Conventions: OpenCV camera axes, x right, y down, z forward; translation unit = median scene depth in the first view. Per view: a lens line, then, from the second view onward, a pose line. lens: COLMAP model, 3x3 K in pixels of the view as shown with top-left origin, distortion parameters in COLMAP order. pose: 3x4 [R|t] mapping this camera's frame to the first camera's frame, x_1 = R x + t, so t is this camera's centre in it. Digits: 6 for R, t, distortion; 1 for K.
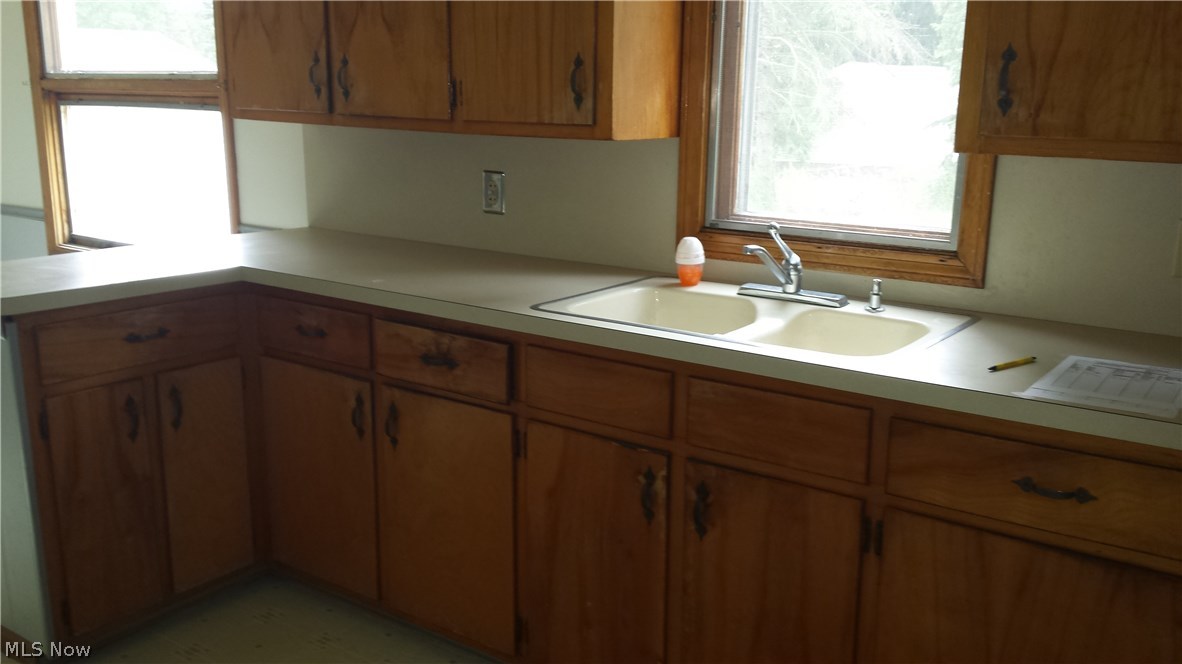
lens RADIAL K [[1046.8, 0, 590.1], [0, 1046.8, 354.5], [0, 0, 1]] dist [0.125713, -0.276793]
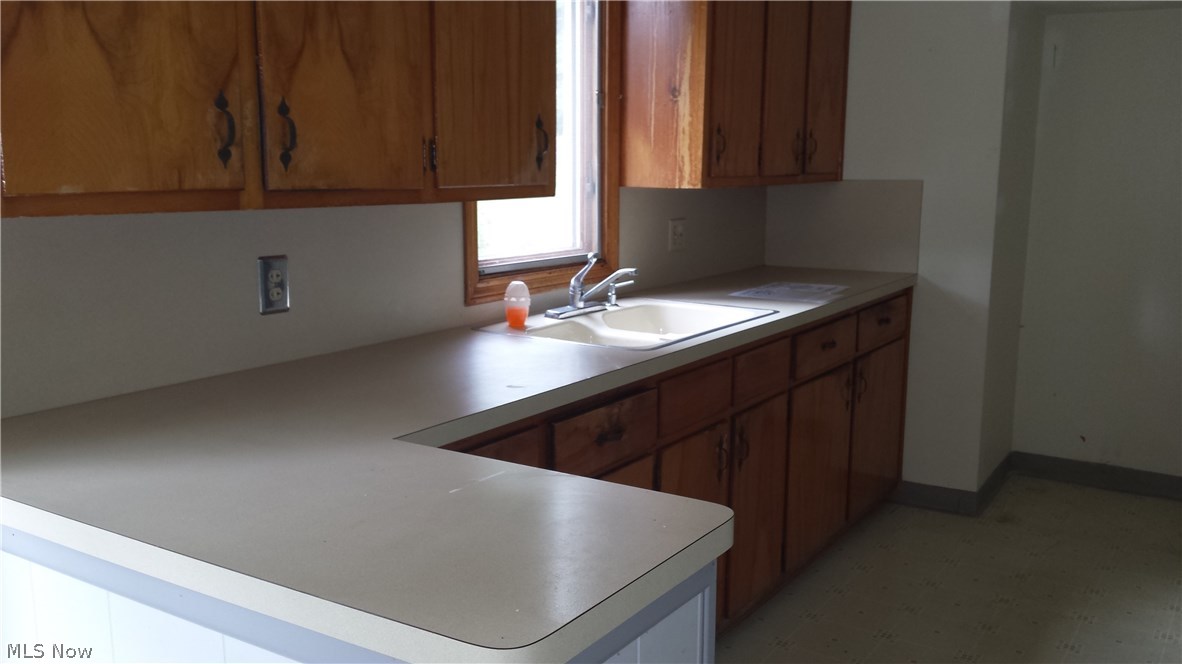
lens RADIAL K [[1046.8, 0, 590.1], [0, 1046.8, 354.5], [0, 0, 1]] dist [0.125713, -0.276793]
pose [[-0.046856, -0.200685, 0.978535, -0.954734], [0.232562, 0.950500, 0.206072, -0.237642], [-0.971452, 0.237225, 0.002135, 0.904672]]
